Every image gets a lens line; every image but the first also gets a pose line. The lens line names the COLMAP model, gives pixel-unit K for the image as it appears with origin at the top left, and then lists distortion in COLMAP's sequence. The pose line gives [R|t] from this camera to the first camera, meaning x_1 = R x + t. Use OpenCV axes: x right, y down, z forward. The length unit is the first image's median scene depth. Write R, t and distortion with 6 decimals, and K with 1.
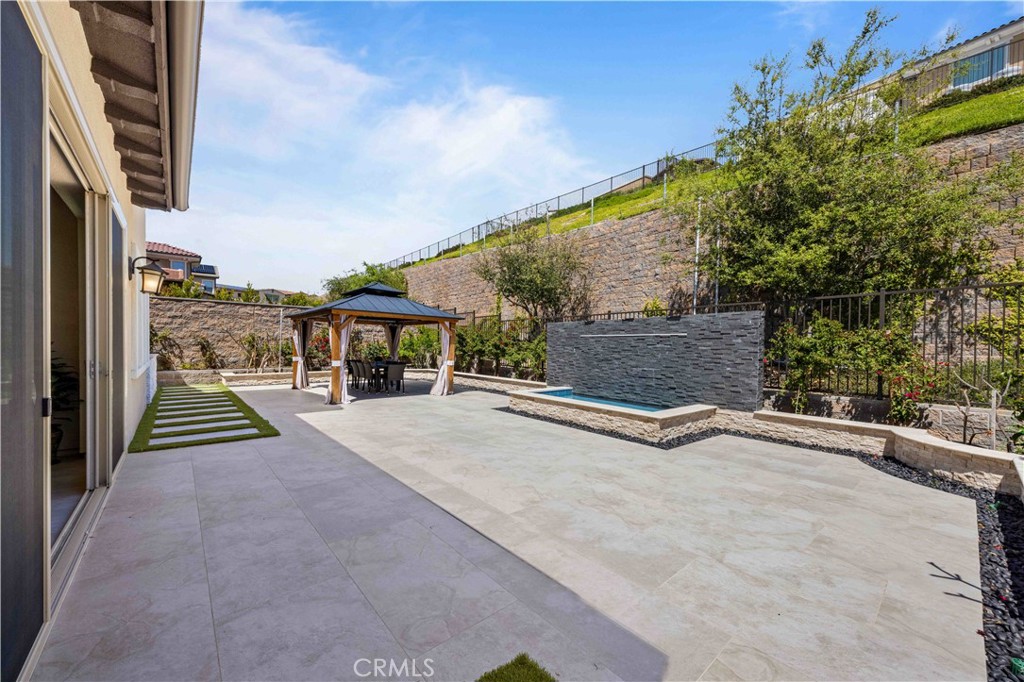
lens RADIAL K [[366.5, 0, 509.1], [0, 366.5, 343.2], [0, 0, 1]] dist [0.048601, -0.017705]
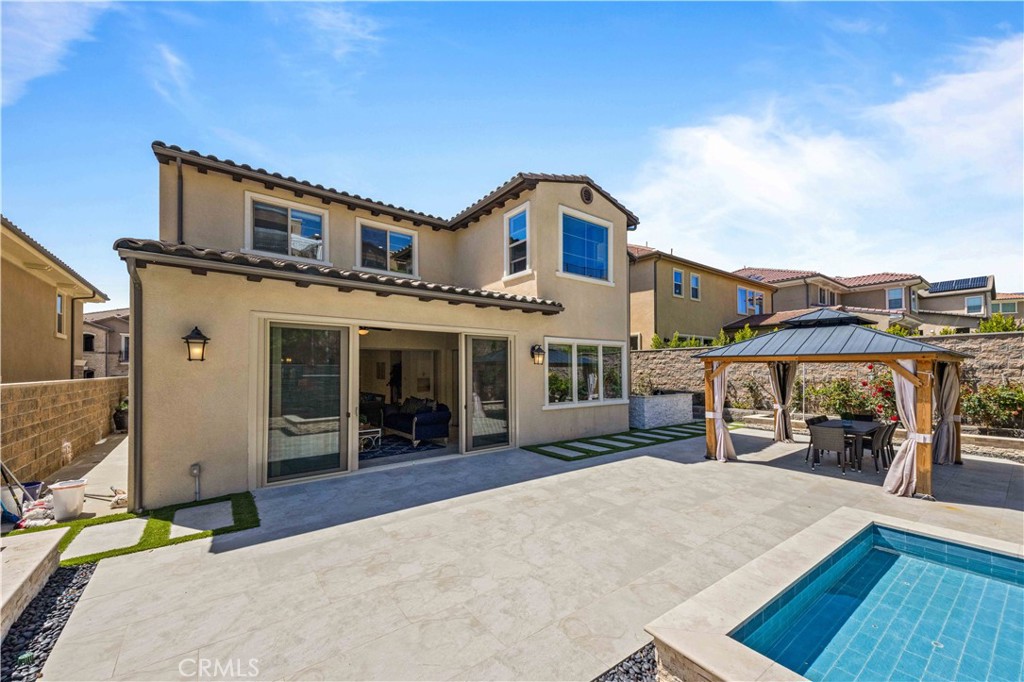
lens RADIAL K [[385.4, 0, 508.1], [0, 385.4, 339.8], [0, 0, 1]] dist [0.053874, -0.021647]
pose [[-0.034130, -0.089193, -0.995429, 0.926993], [-0.000769, 0.996012, -0.089219, -0.074935], [0.999417, -0.002279, -0.034063, 0.920526]]
